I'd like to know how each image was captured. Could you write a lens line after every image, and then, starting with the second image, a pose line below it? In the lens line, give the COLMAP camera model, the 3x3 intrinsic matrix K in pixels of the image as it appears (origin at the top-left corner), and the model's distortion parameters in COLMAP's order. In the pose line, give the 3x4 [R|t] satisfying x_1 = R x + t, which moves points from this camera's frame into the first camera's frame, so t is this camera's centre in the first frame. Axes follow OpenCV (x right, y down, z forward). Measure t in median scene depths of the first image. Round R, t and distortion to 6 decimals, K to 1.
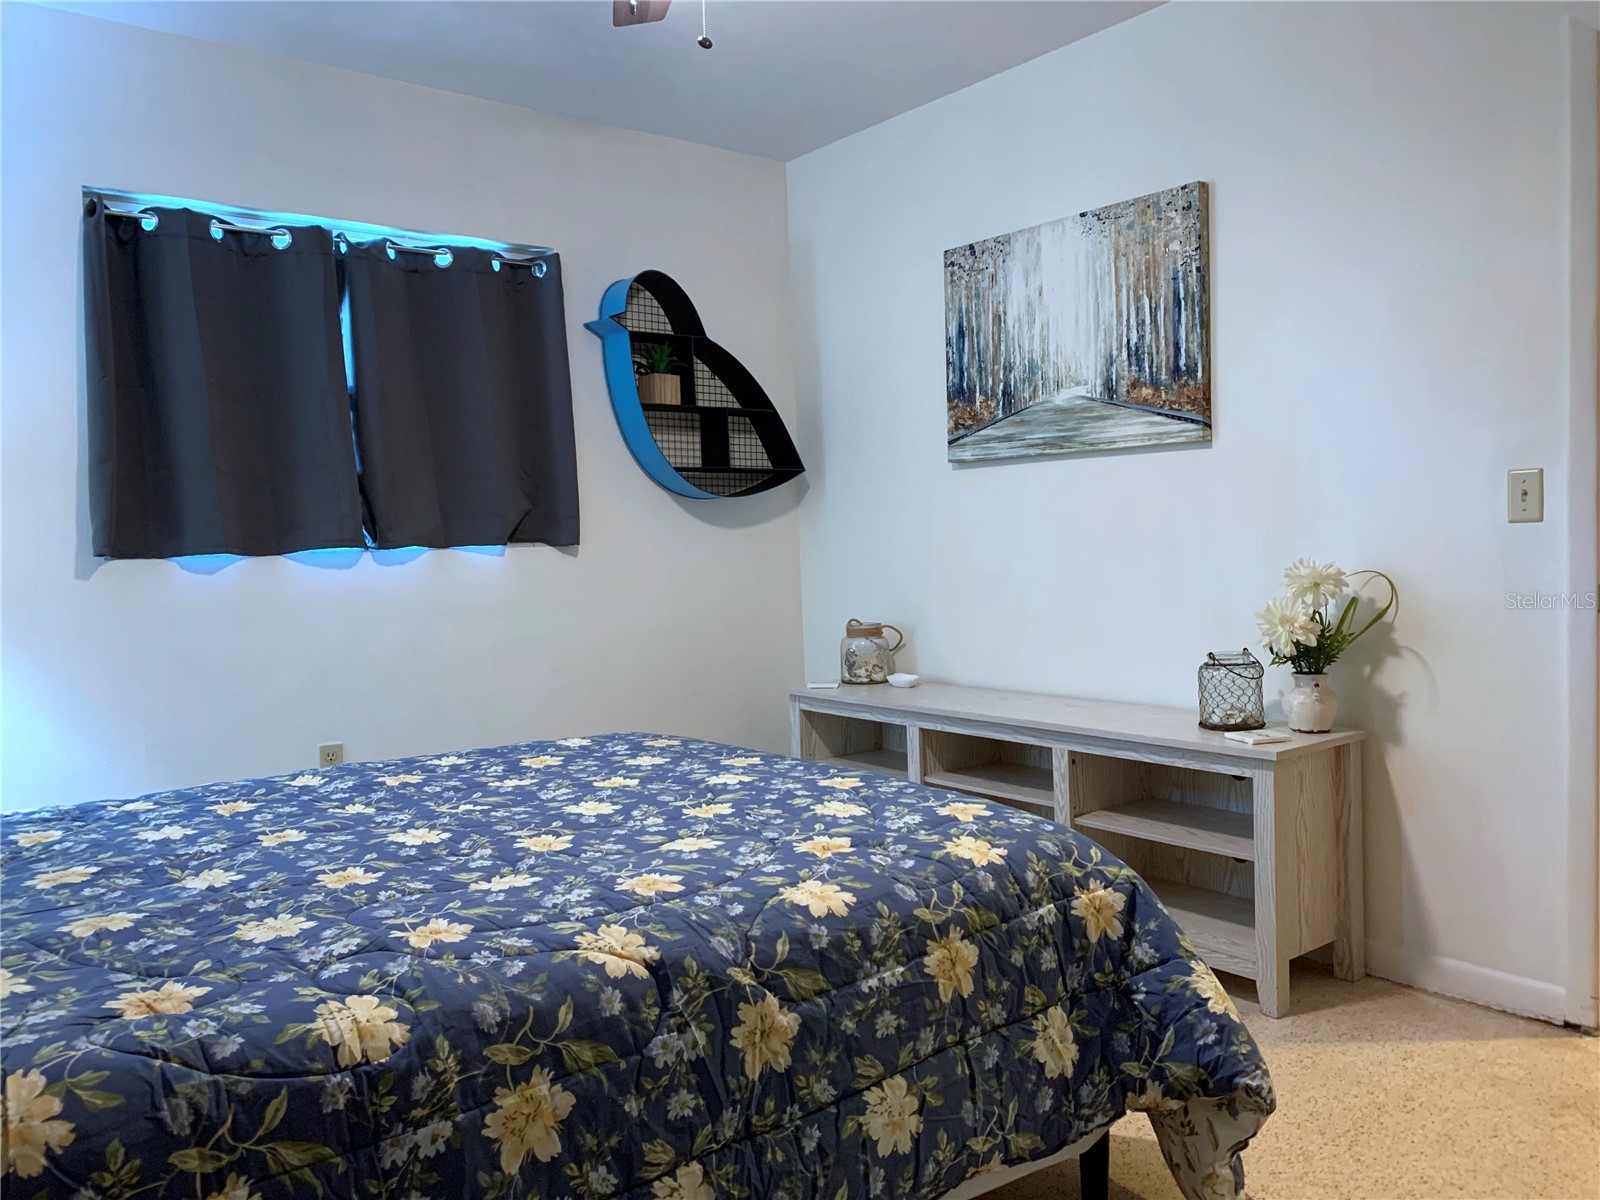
lens RADIAL K [[1220.8, 0, 804.8], [0, 1220.8, 604.4], [0, 0, 1]] dist [0.033695, -0.046175]
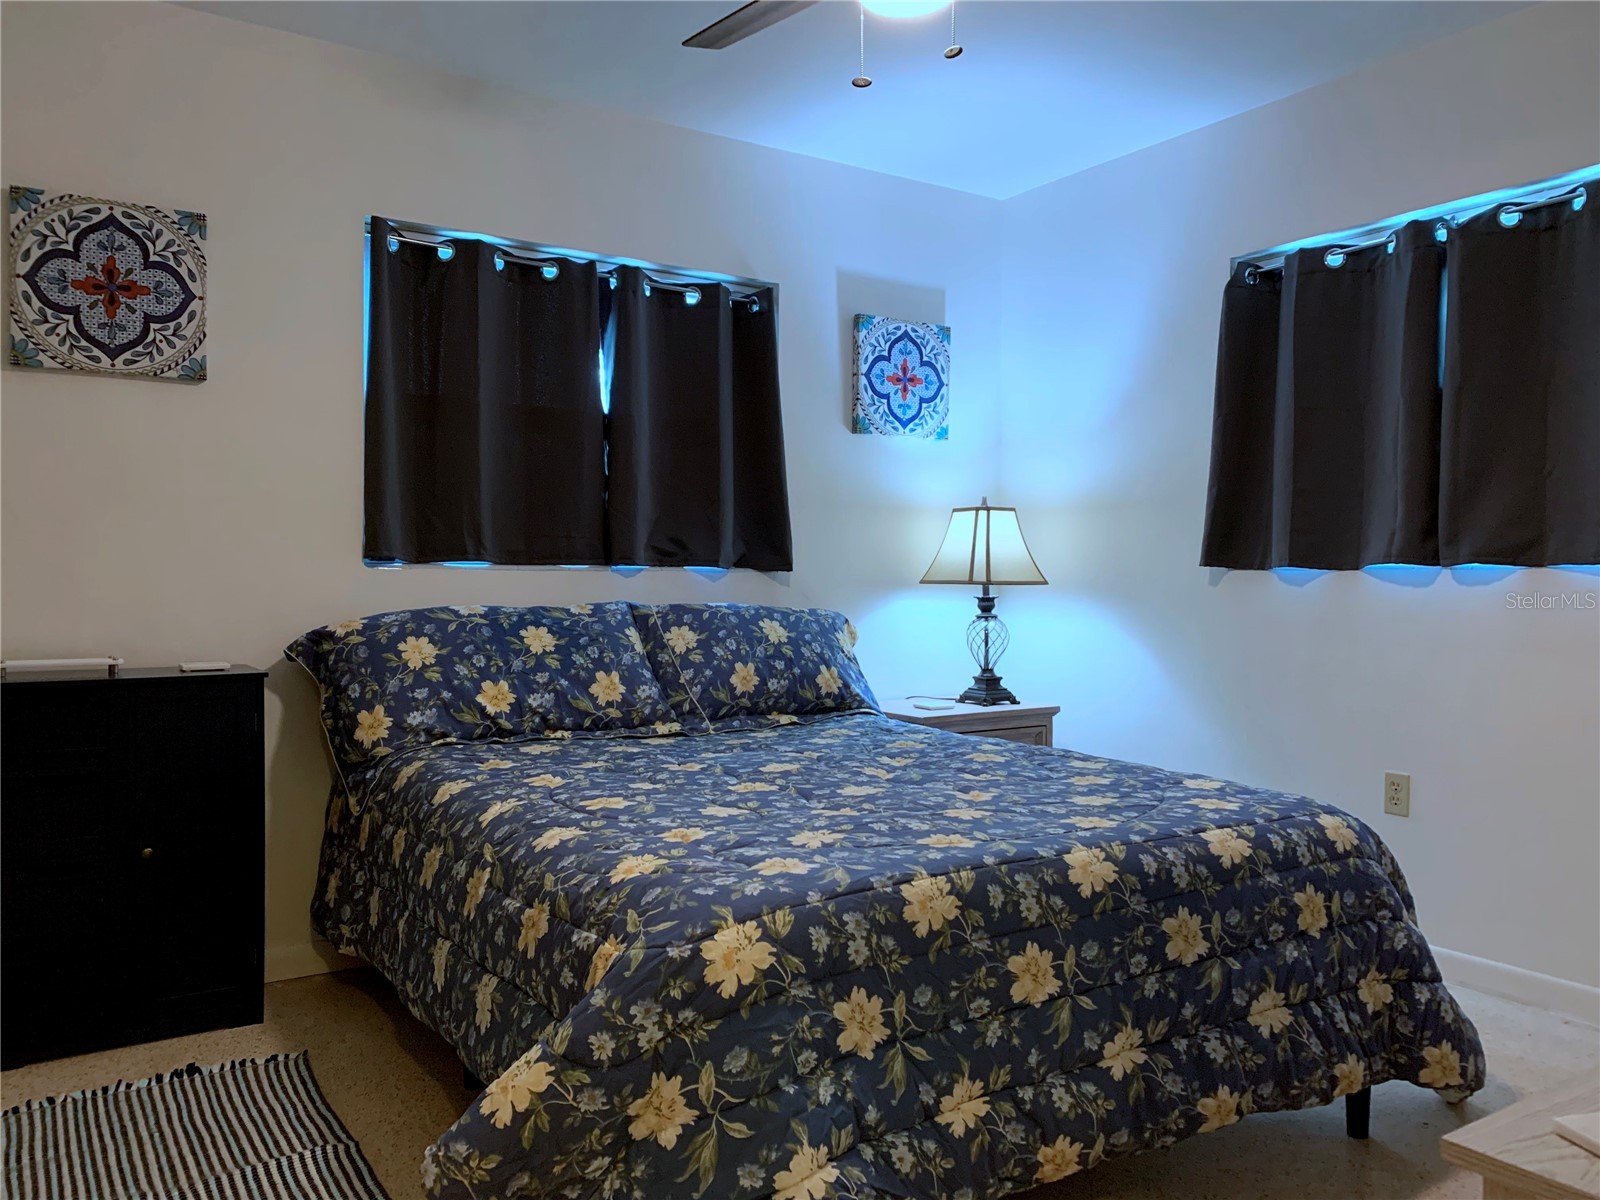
lens RADIAL K [[1220.8, 0, 805.6], [0, 1220.8, 594.4], [0, 0, 1]] dist [0.033695, -0.046175]
pose [[-0.075345, 0.042911, -0.996234, 0.607697], [-0.055420, 0.997349, 0.047150, -0.043623], [0.995616, 0.058764, -0.072767, 0.645302]]
